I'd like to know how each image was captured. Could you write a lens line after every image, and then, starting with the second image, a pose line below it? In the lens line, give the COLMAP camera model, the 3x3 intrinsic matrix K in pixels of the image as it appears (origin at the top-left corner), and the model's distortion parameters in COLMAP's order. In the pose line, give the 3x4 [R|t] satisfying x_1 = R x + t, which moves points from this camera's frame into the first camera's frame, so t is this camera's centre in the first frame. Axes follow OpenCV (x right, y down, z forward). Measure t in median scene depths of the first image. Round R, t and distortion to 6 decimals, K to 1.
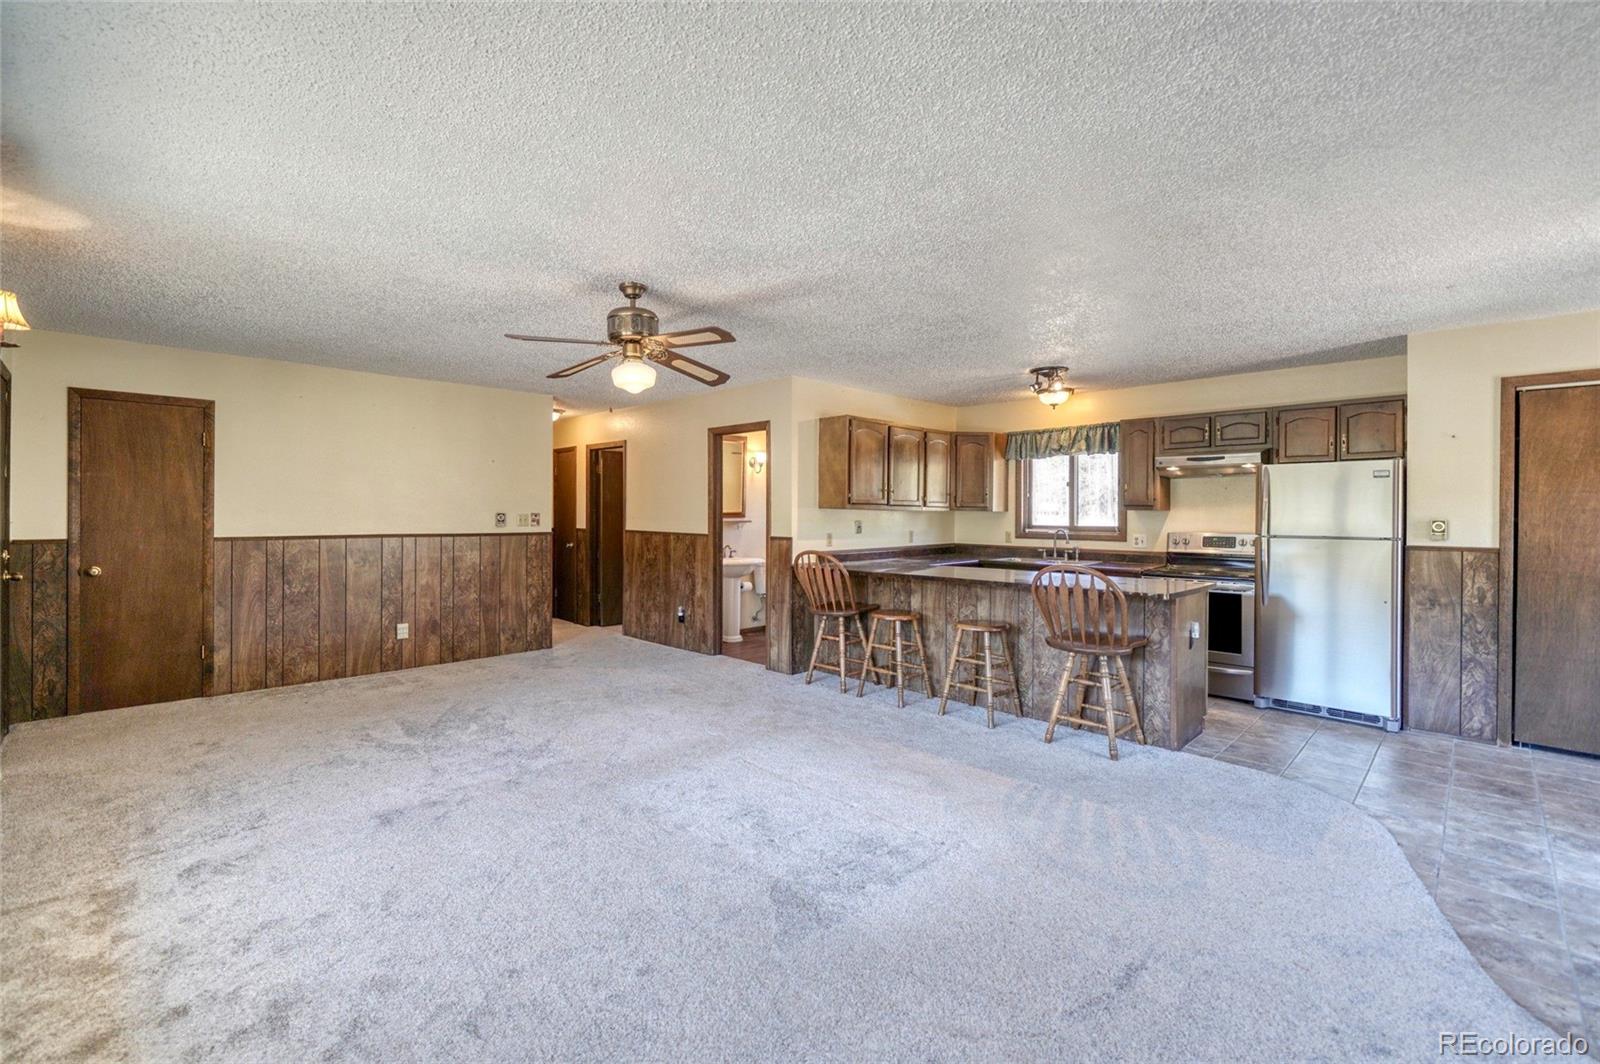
lens RADIAL K [[693.3, 0, 787.8], [0, 693.3, 516.9], [0, 0, 1]] dist [-0.004157, -0.000354]
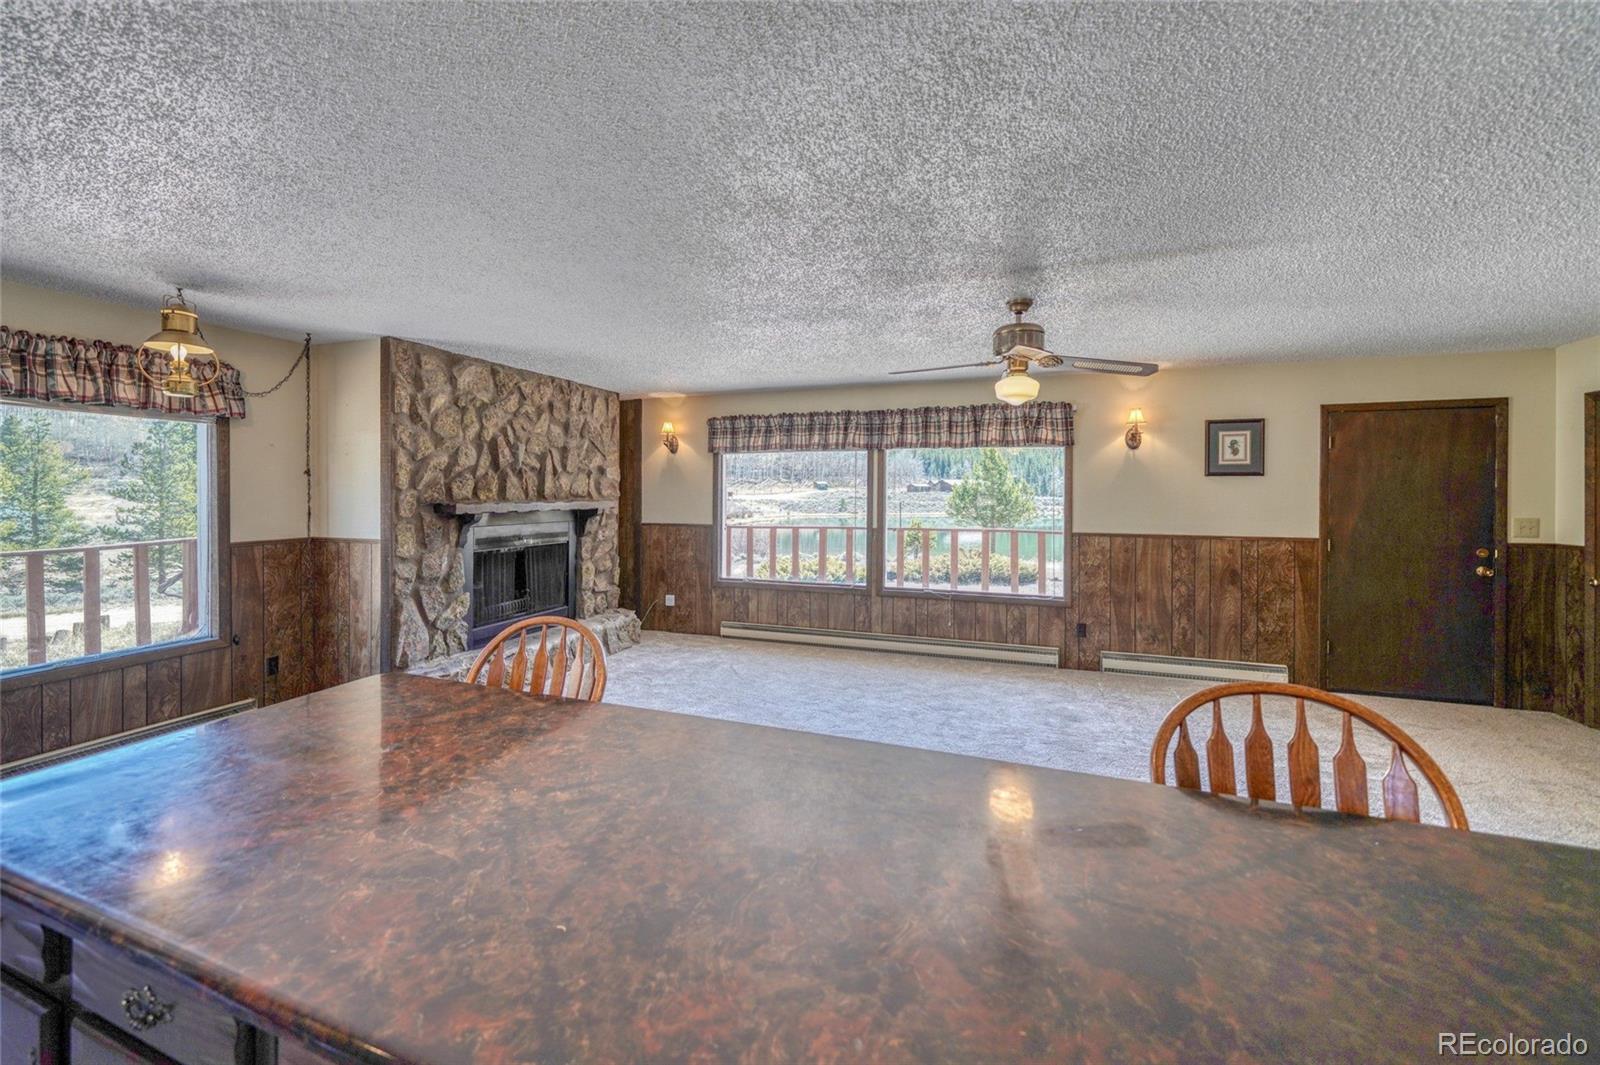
lens RADIAL K [[639.0, 0, 772.3], [0, 639.0, 495.0], [0, 0, 1]] dist [-0.003998, -0.000118]
pose [[-0.911138, -0.006582, -0.412048, 0.344422], [-0.009865, 0.999934, 0.005841, -0.030772], [0.411982, 0.009387, -0.911143, 1.164037]]
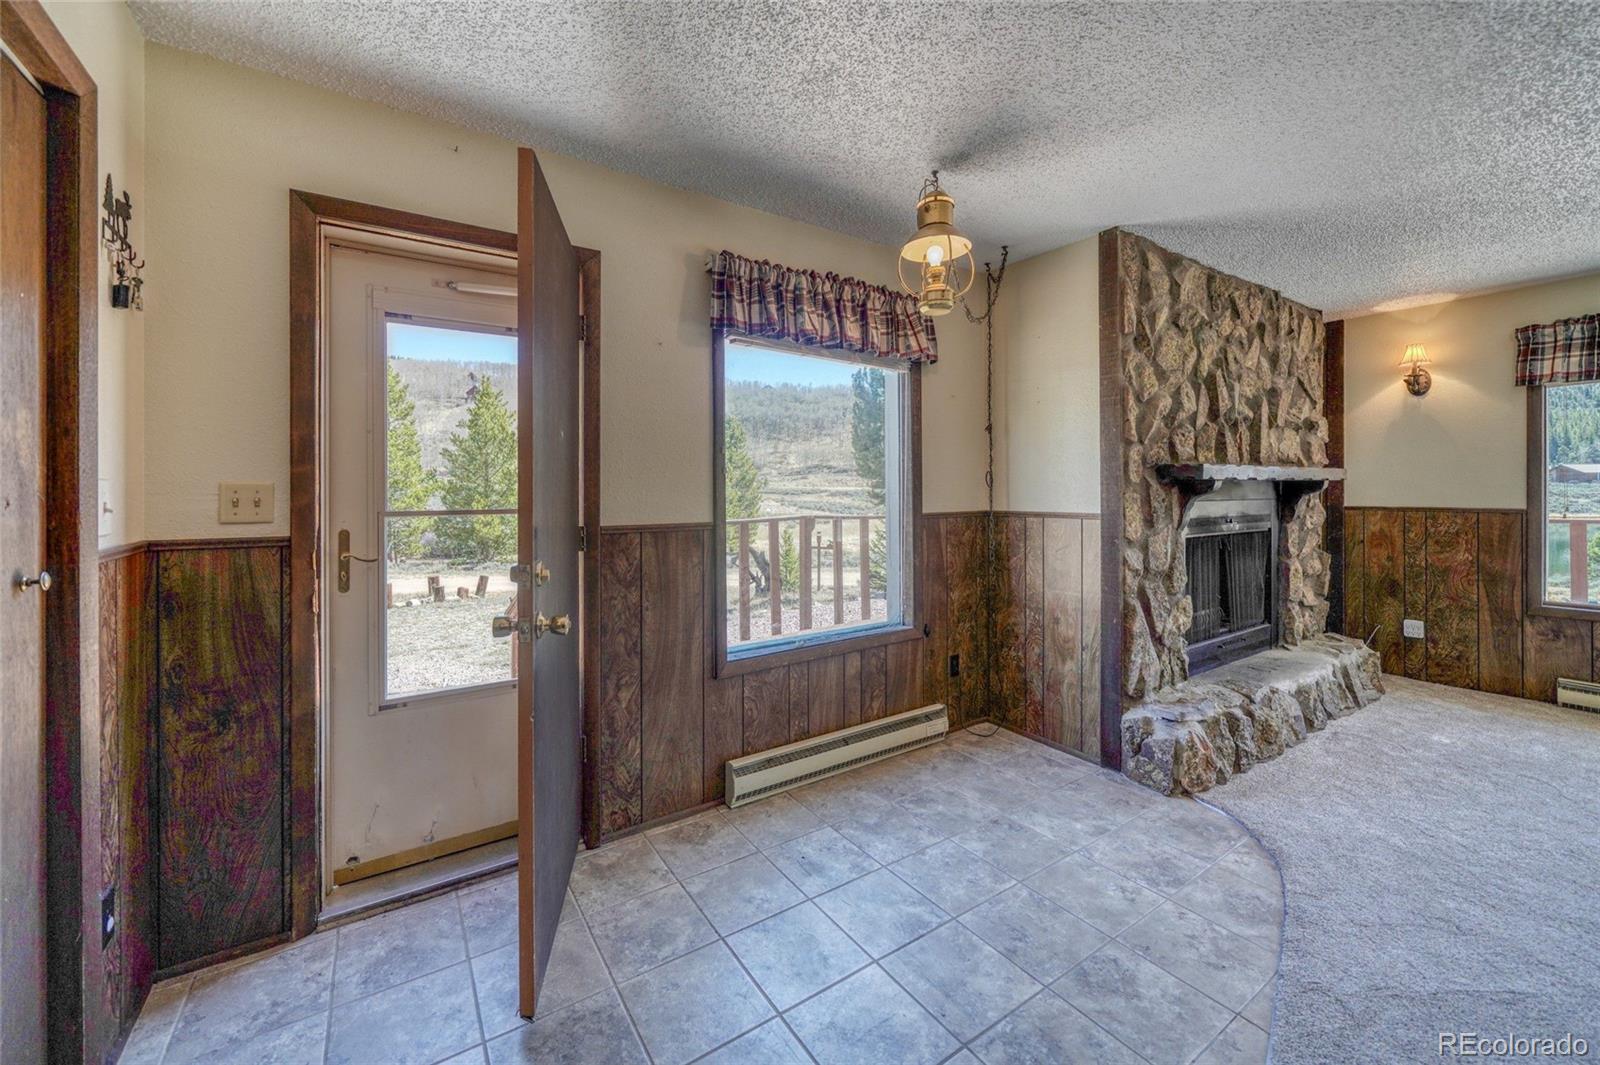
lens RADIAL K [[619.8, 0, 782.3], [0, 619.8, 490.0], [0, 0, 1]] dist [-0.006913, -0.000022]
pose [[-0.978393, -0.001567, 0.206746, 0.628807], [-0.000092, 0.999974, 0.007148, 0.009292], [-0.206752, 0.006975, -0.978369, 0.836306]]
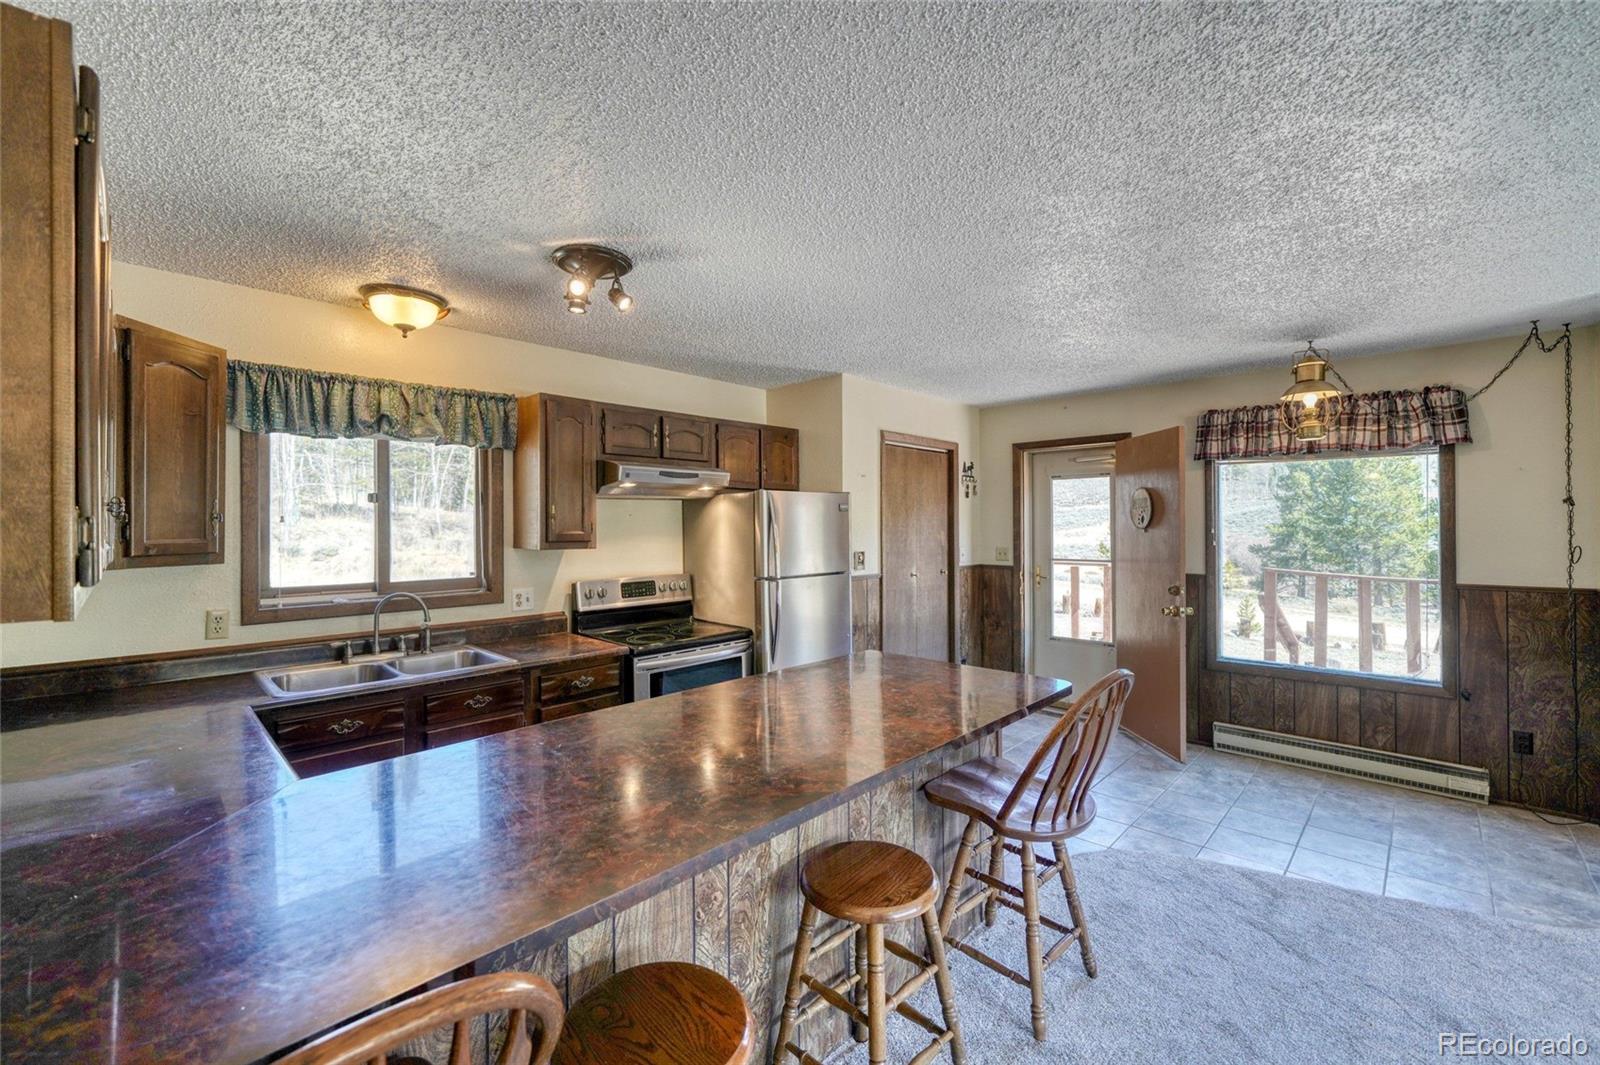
lens RADIAL K [[650.4, 0, 779.5], [0, 650.4, 522.8], [0, 0, 1]] dist [-0.009264, 0.000039]
pose [[-0.002093, -0.002761, 0.999994, -0.065684], [0.009168, 0.999954, 0.002780, -0.036851], [-0.999956, 0.009174, -0.002068, 0.929992]]
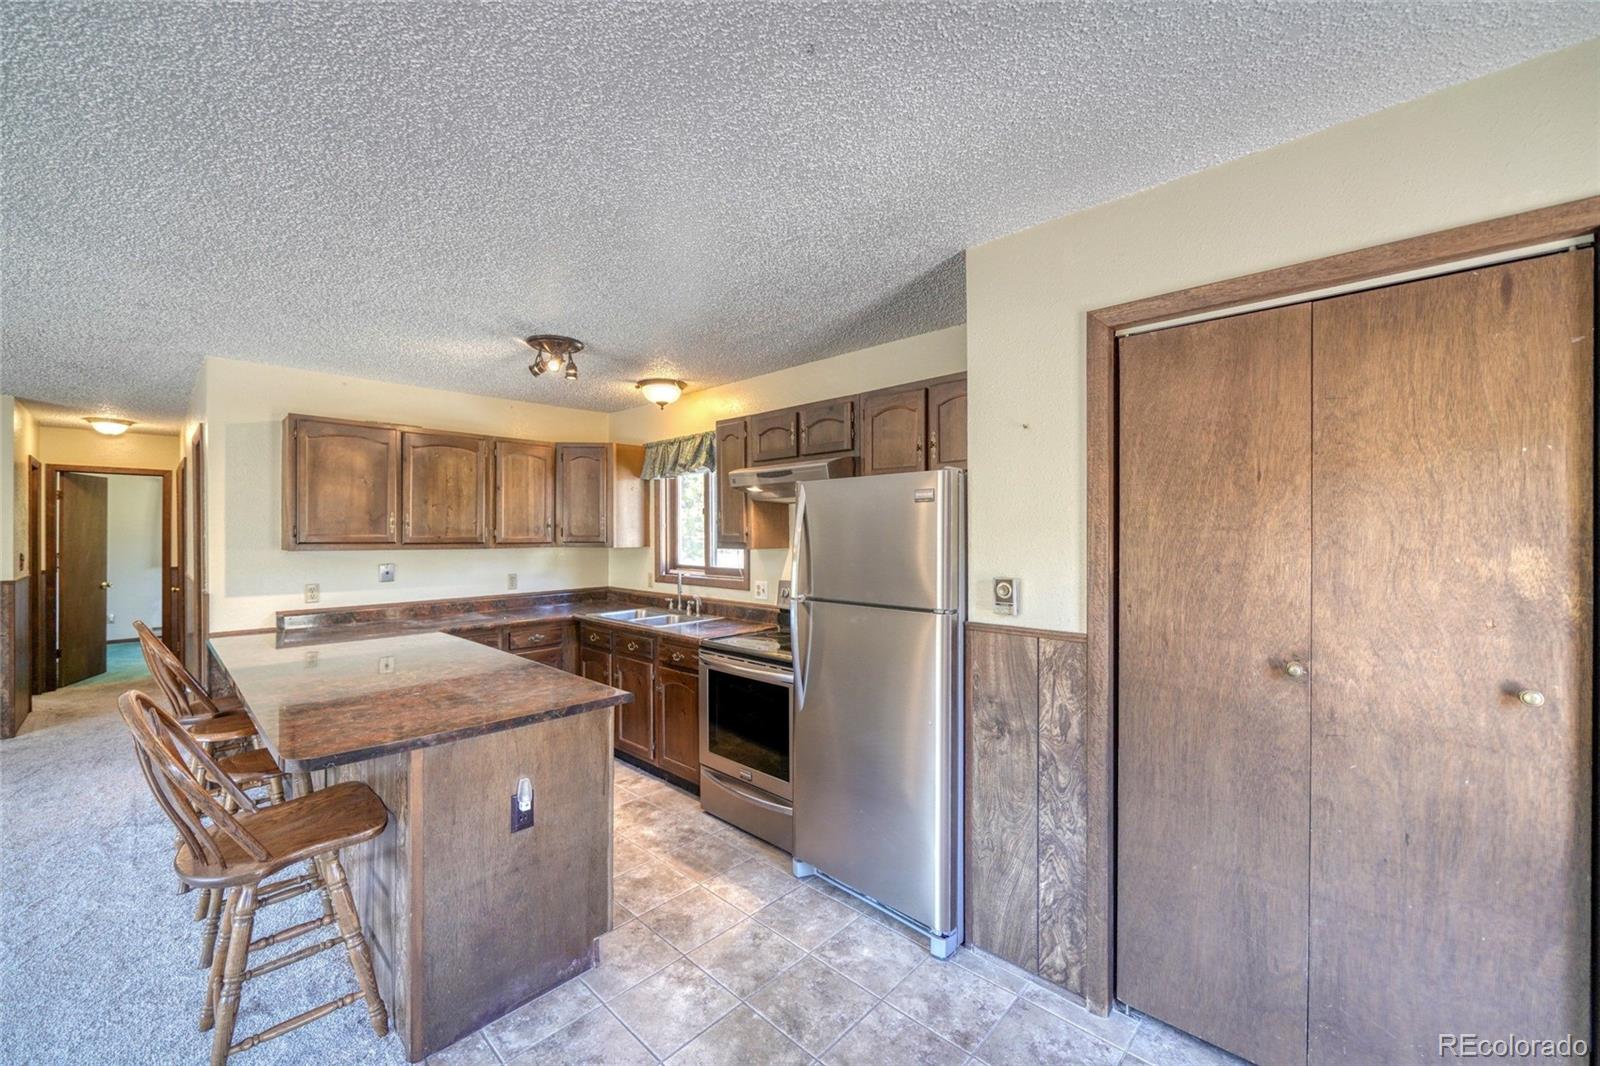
lens RADIAL K [[619.9, 0, 800.0], [0, 619.9, 533.0], [0, 0, 1]] dist [-0.008719, -0.000070]
pose [[0.999443, -0.007217, 0.032576, 0.630756], [0.007382, 0.999961, -0.004946, -0.025198], [-0.032539, 0.005183, 0.999457, 0.422681]]
